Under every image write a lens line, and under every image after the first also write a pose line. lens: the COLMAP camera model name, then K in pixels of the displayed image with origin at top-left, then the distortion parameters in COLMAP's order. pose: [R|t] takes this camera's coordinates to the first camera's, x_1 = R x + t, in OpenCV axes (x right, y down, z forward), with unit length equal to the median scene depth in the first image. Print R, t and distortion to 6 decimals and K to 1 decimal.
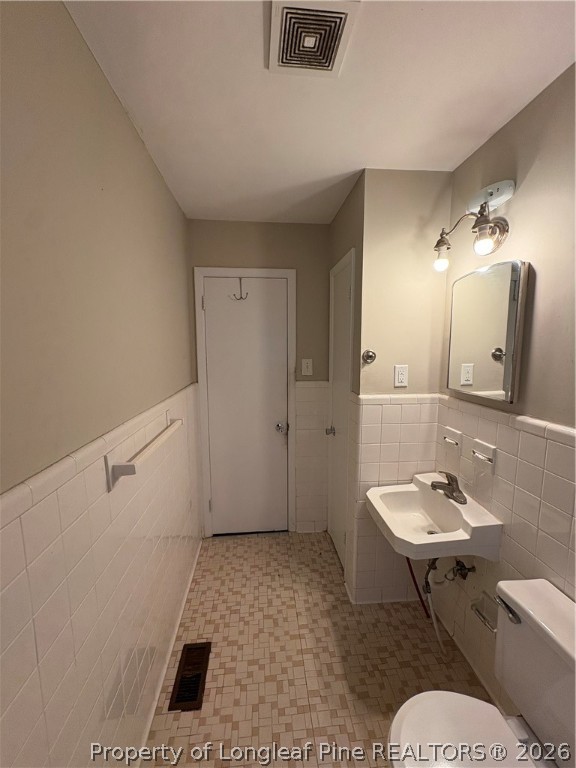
lens RADIAL K [[305.7, 0, 288.0], [0, 305.7, 383.6], [0, 0, 1]] dist [-0.001271, 0.000238]
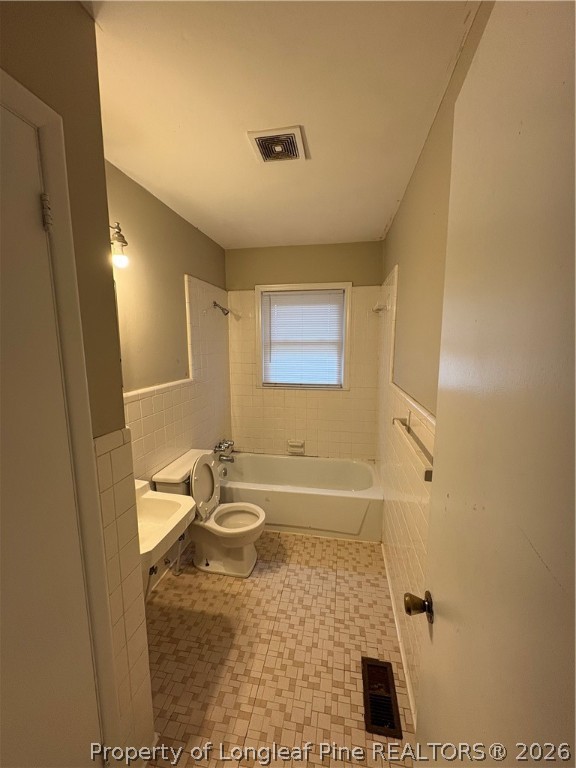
lens RADIAL K [[305.7, 0, 287.9], [0, 305.7, 383.3], [0, 0, 1]] dist [-0.001271, 0.000238]
pose [[-0.962000, -0.029457, 0.271455, -0.263666], [0.041733, 0.966621, 0.252789, -0.207464], [-0.269841, 0.254512, -0.928660, 1.652205]]
